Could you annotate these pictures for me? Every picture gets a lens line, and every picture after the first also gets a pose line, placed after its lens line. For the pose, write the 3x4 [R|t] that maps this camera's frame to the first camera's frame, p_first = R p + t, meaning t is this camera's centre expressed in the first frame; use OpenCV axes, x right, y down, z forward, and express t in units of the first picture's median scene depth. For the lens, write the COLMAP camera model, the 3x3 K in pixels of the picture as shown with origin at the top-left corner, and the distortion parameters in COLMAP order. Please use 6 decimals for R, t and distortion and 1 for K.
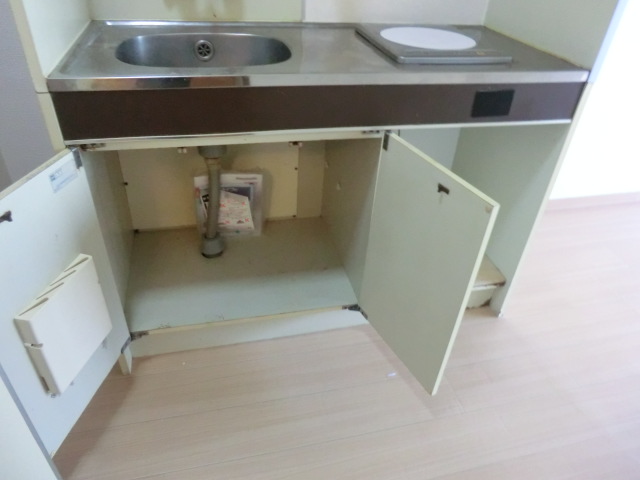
lens RADIAL K [[467.1, 0, 320.3], [0, 467.1, 237.8], [0, 0, 1]] dist [-0.074677, 0.049979]
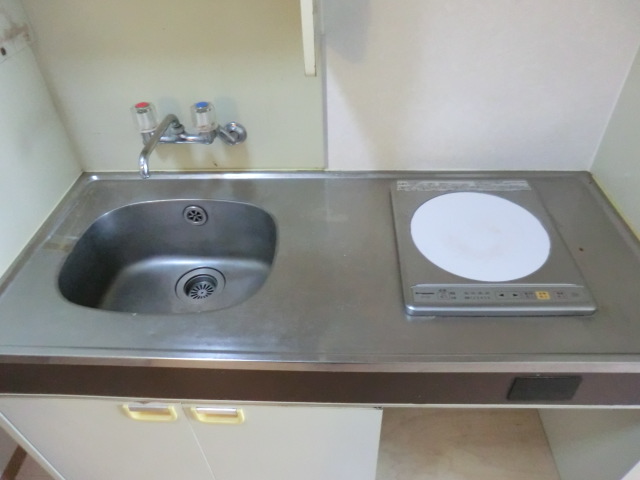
lens RADIAL K [[467.1, 0, 318.0], [0, 467.1, 238.4], [0, 0, 1]] dist [-0.074677, 0.049979]
pose [[0.956968, 0.110928, -0.268155, 0.199636], [-0.087610, 0.991377, 0.097450, -0.497258], [0.276653, -0.069764, 0.958434, 0.273890]]
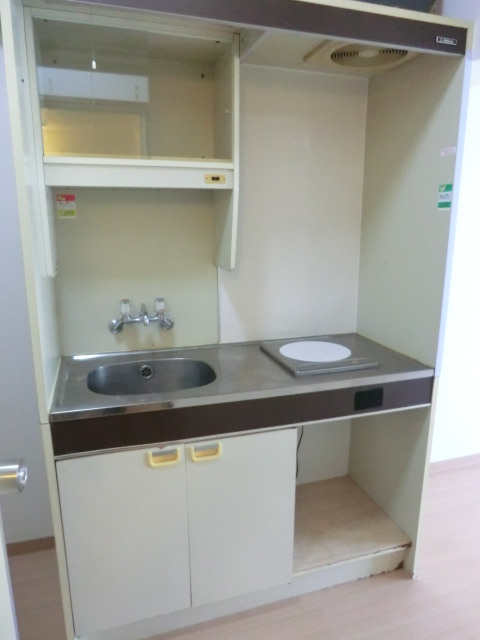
lens RADIAL K [[467.1, 0, 246.1], [0, 467.1, 324.6], [0, 0, 1]] dist [-0.074677, 0.049979]
pose [[0.995811, -0.068233, 0.060868, -0.044910], [0.086318, 0.921115, -0.379599, -0.008642], [-0.030165, 0.383263, 0.923146, -0.289428]]
